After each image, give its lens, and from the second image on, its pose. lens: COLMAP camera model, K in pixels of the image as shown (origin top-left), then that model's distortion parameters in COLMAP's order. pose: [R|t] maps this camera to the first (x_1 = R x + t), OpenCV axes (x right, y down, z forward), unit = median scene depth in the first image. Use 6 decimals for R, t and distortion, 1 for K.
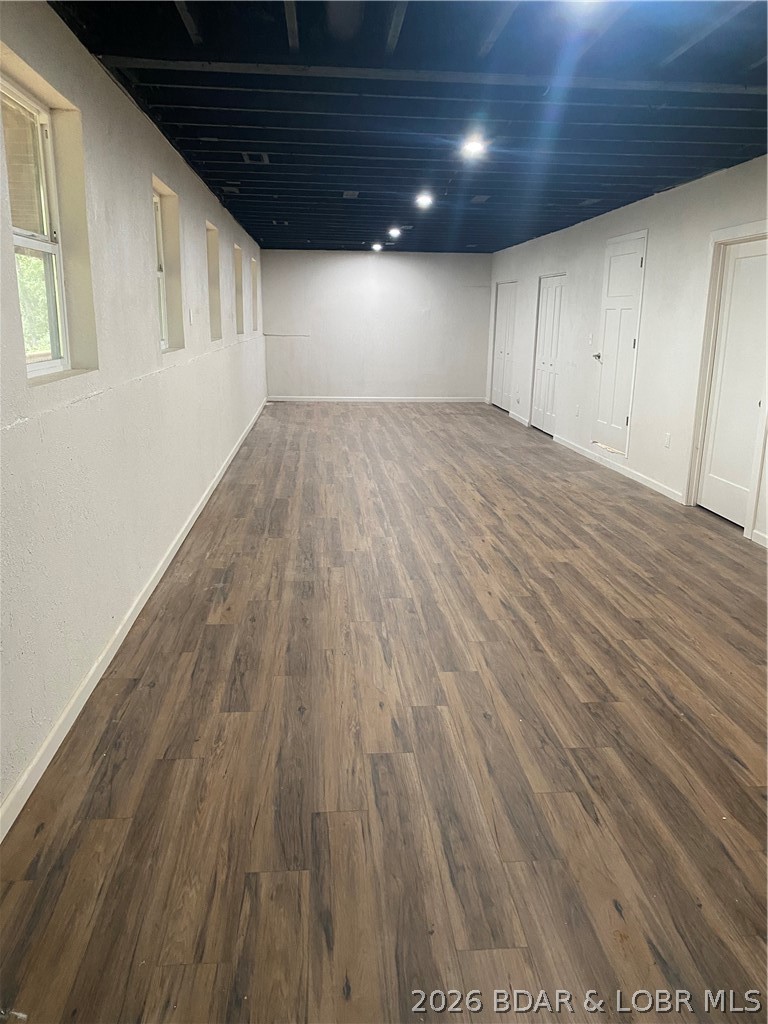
lens RADIAL K [[790.0, 0, 377.0], [0, 790.0, 515.8], [0, 0, 1]] dist [0.052124, -0.052867]
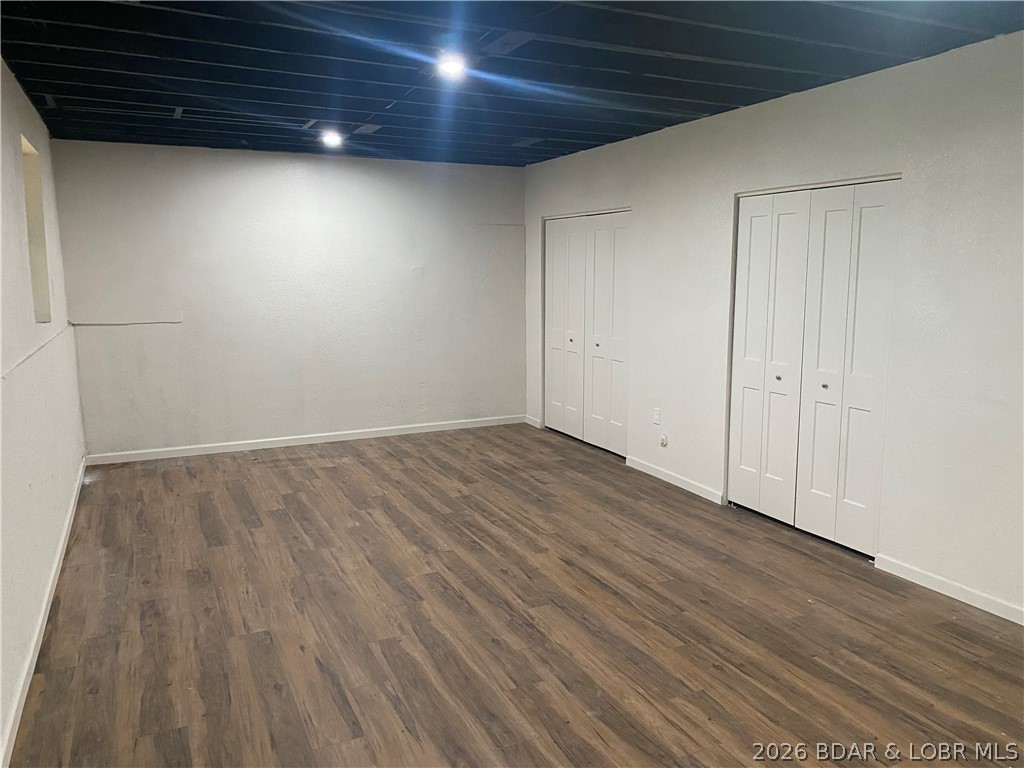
lens RADIAL K [[790.0, 0, 518.3], [0, 790.0, 384.2], [0, 0, 1]] dist [0.052124, -0.052867]
pose [[0.930329, -0.065718, 0.360788, -0.270970], [0.097973, 0.992594, -0.071829, -0.507644], [-0.353396, 0.102172, 0.929878, 1.869964]]
